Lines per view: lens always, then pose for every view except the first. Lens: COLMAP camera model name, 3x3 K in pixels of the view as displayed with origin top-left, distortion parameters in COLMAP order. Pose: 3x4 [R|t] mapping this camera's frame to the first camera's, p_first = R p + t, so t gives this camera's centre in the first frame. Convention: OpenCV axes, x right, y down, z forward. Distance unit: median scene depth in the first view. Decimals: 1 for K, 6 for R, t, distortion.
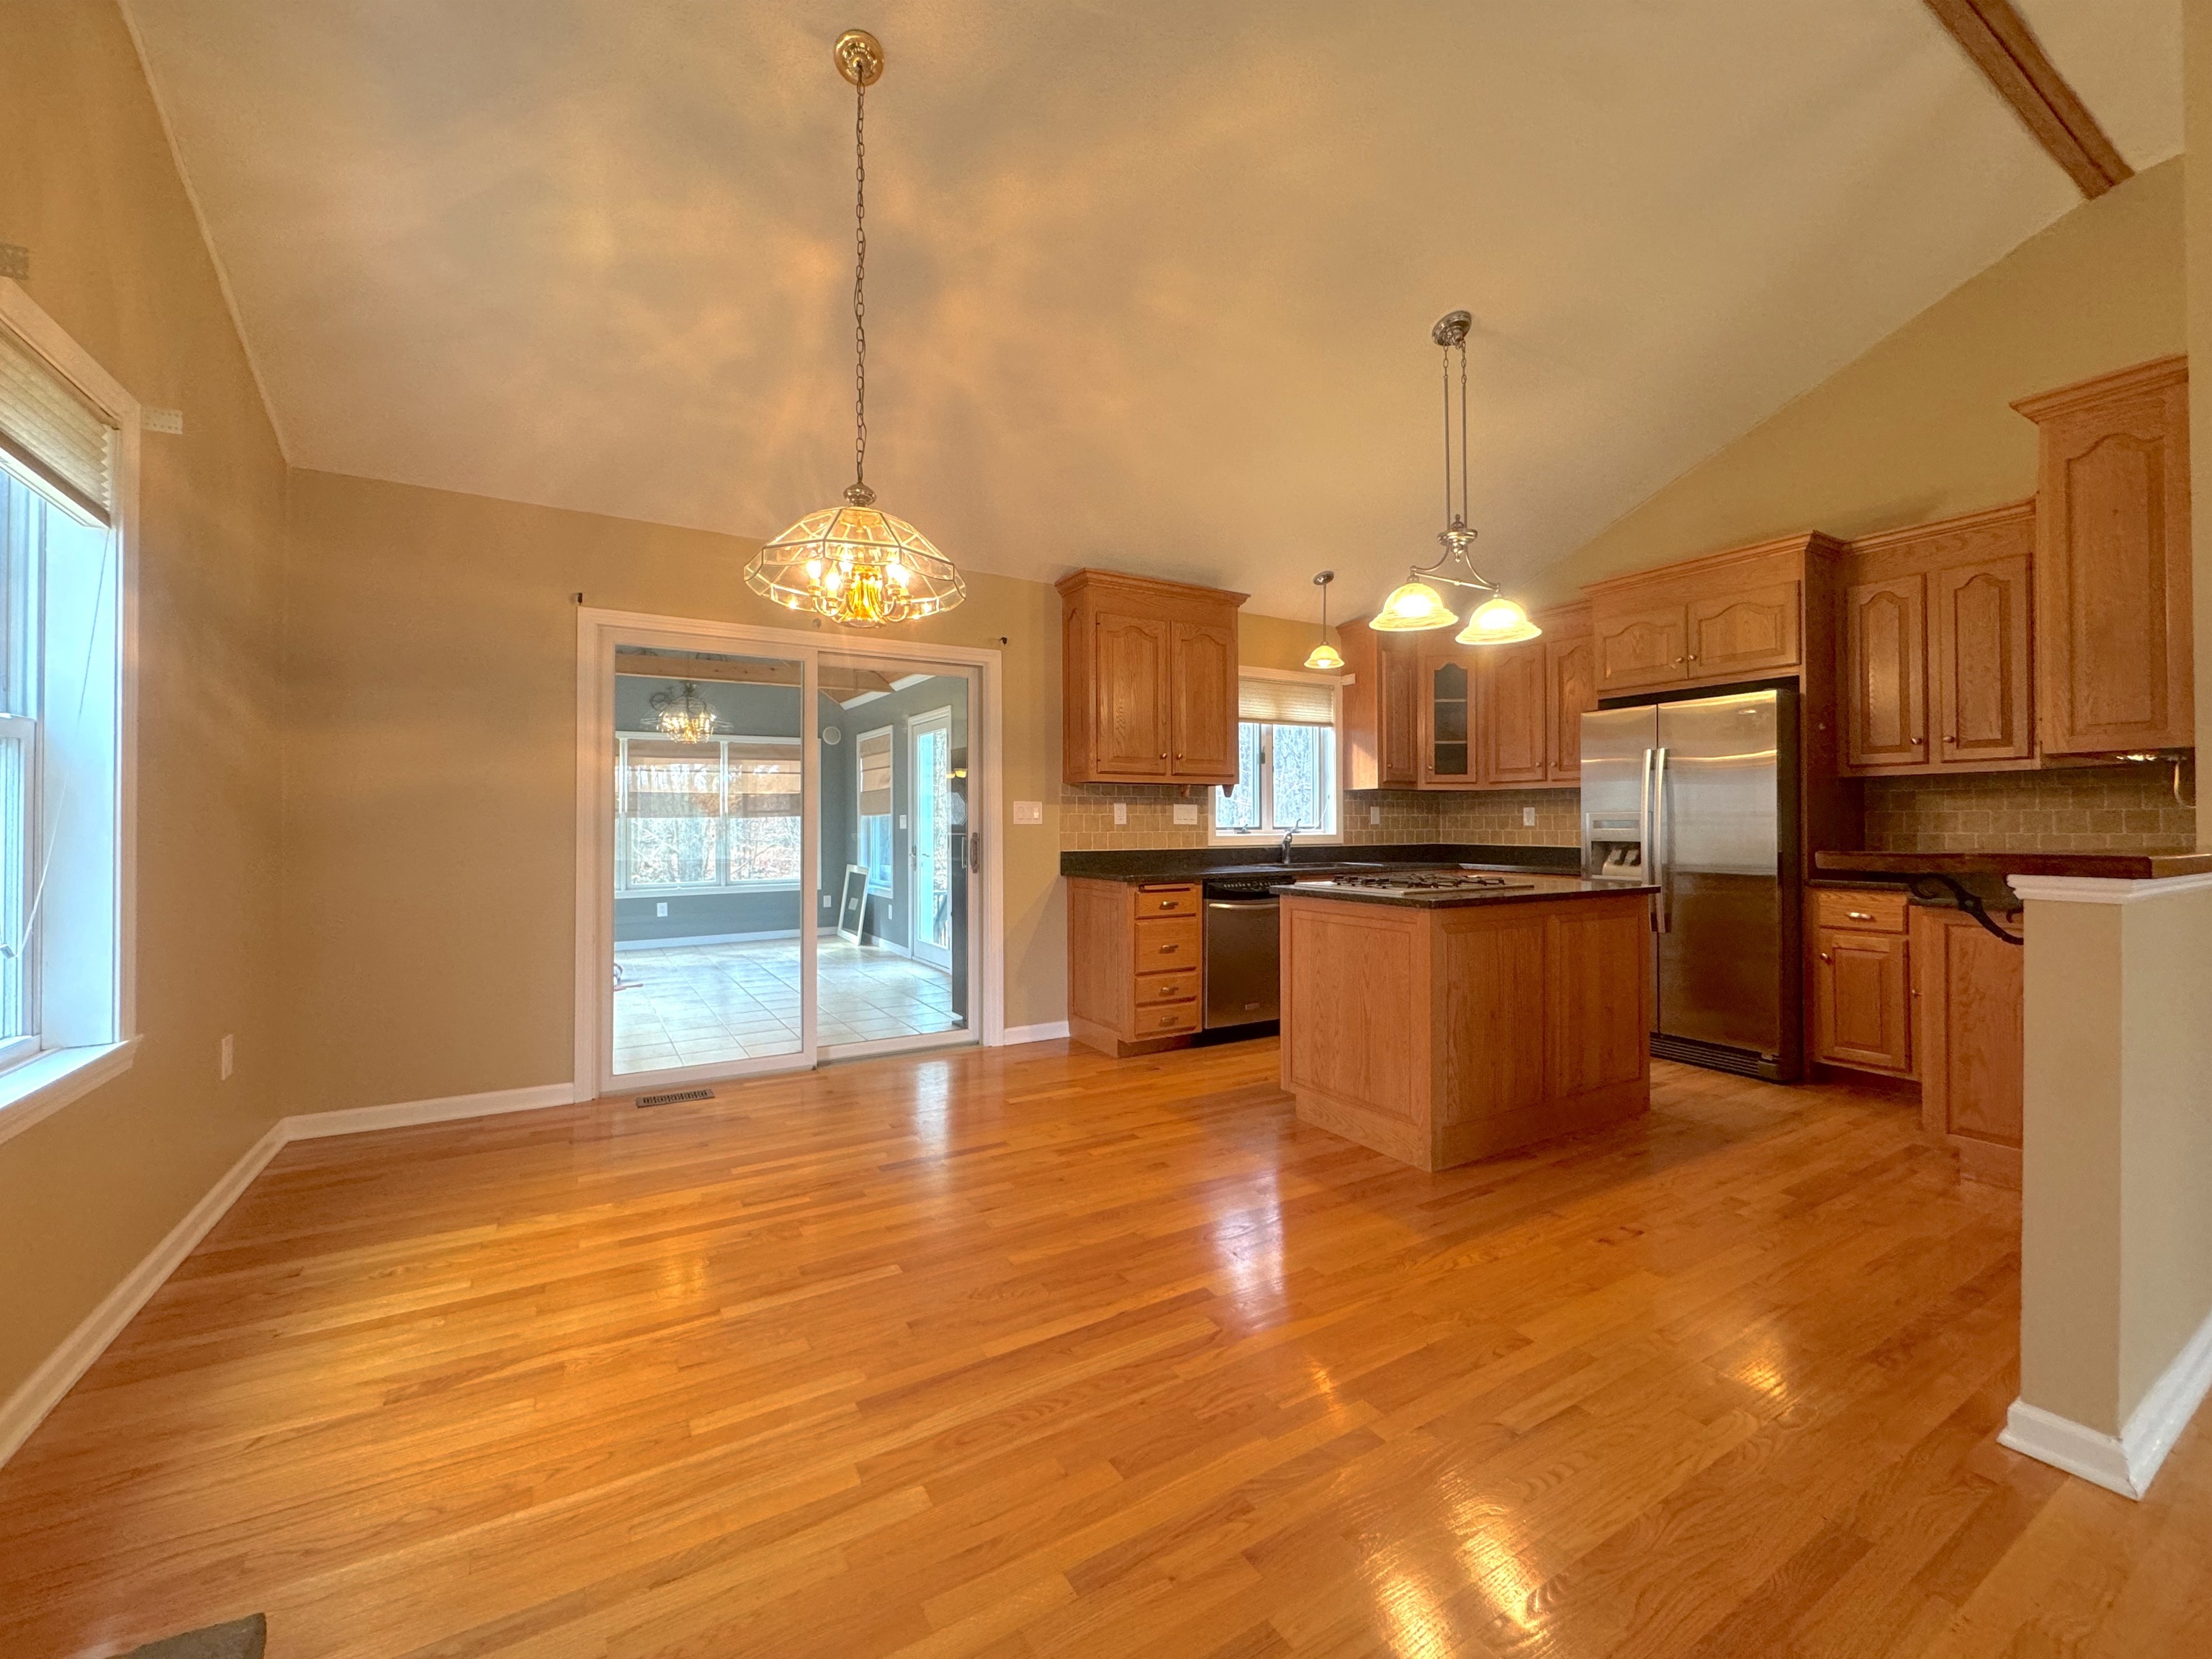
lens RADIAL K [[899.7, 0, 1103.2], [0, 899.7, 814.7], [0, 0, 1]] dist [-0.002327, -0.000888]
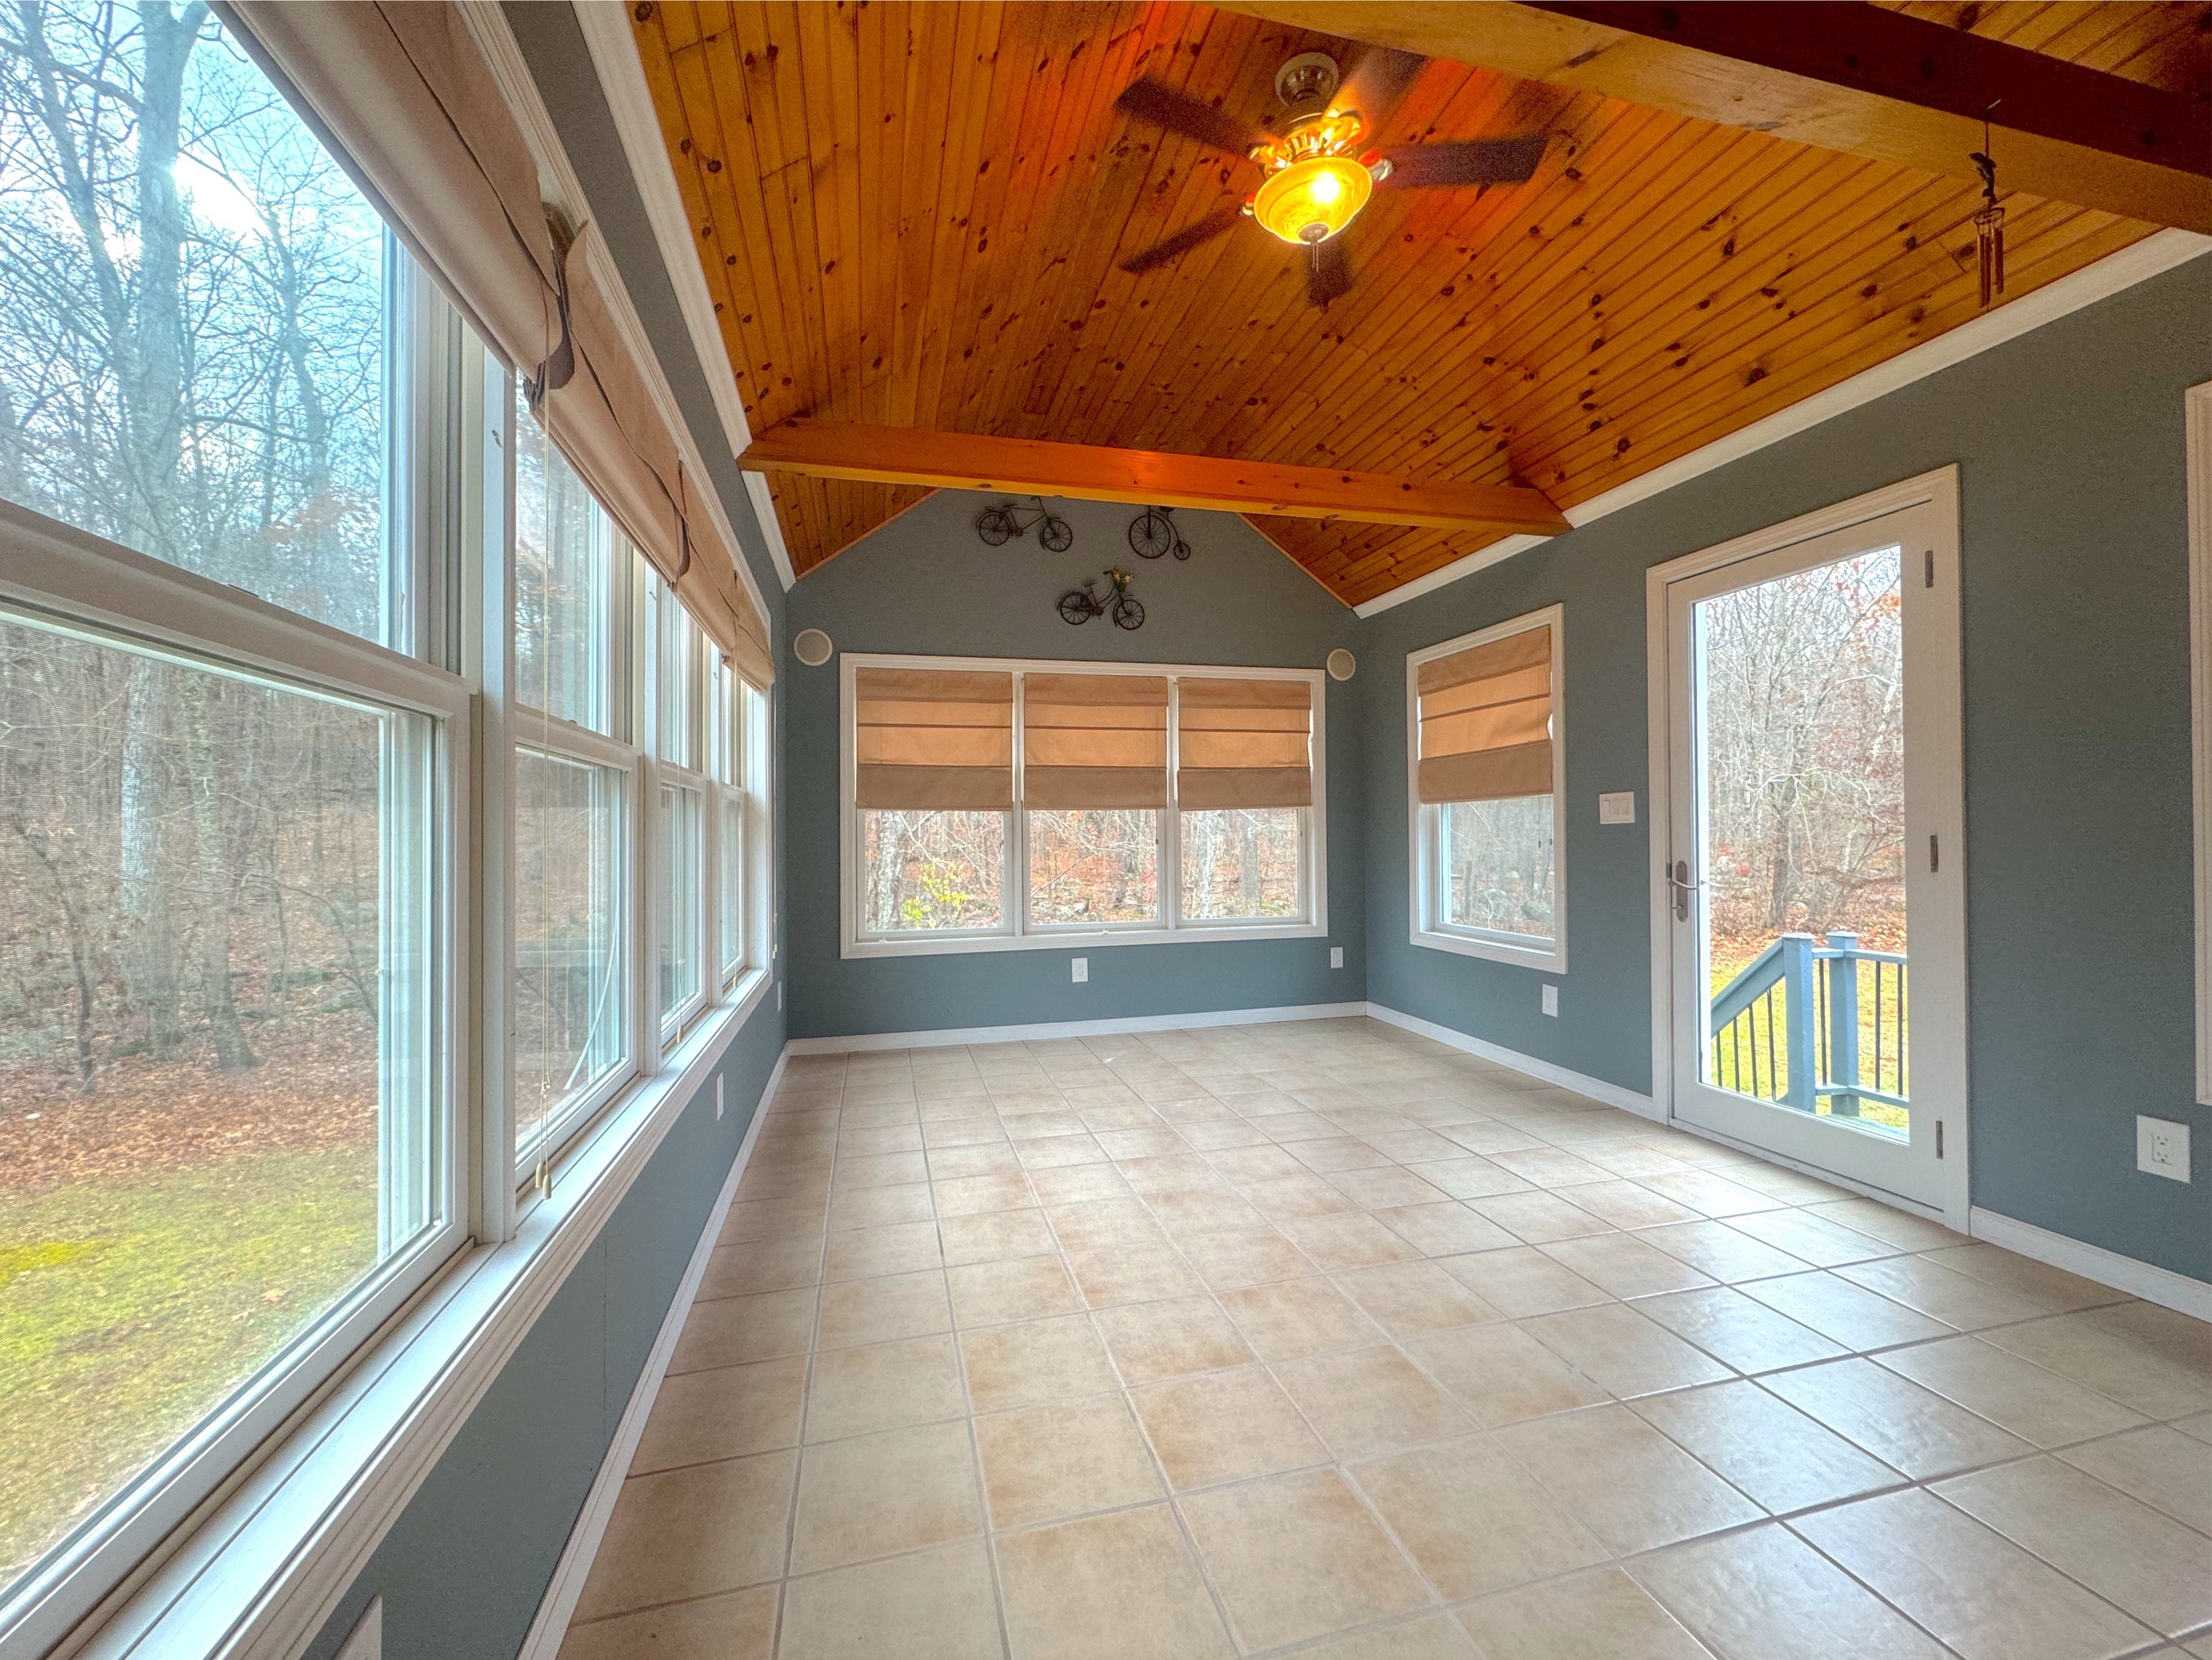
lens RADIAL K [[899.8, 0, 1102.7], [0, 899.8, 826.2], [0, 0, 1]] dist [-0.002327, -0.000888]
pose [[0.958213, -0.005726, -0.285999, -0.683863], [0.006059, 0.999982, 0.000280, 0.030331], [0.285992, -0.002001, 0.958230, 0.997450]]
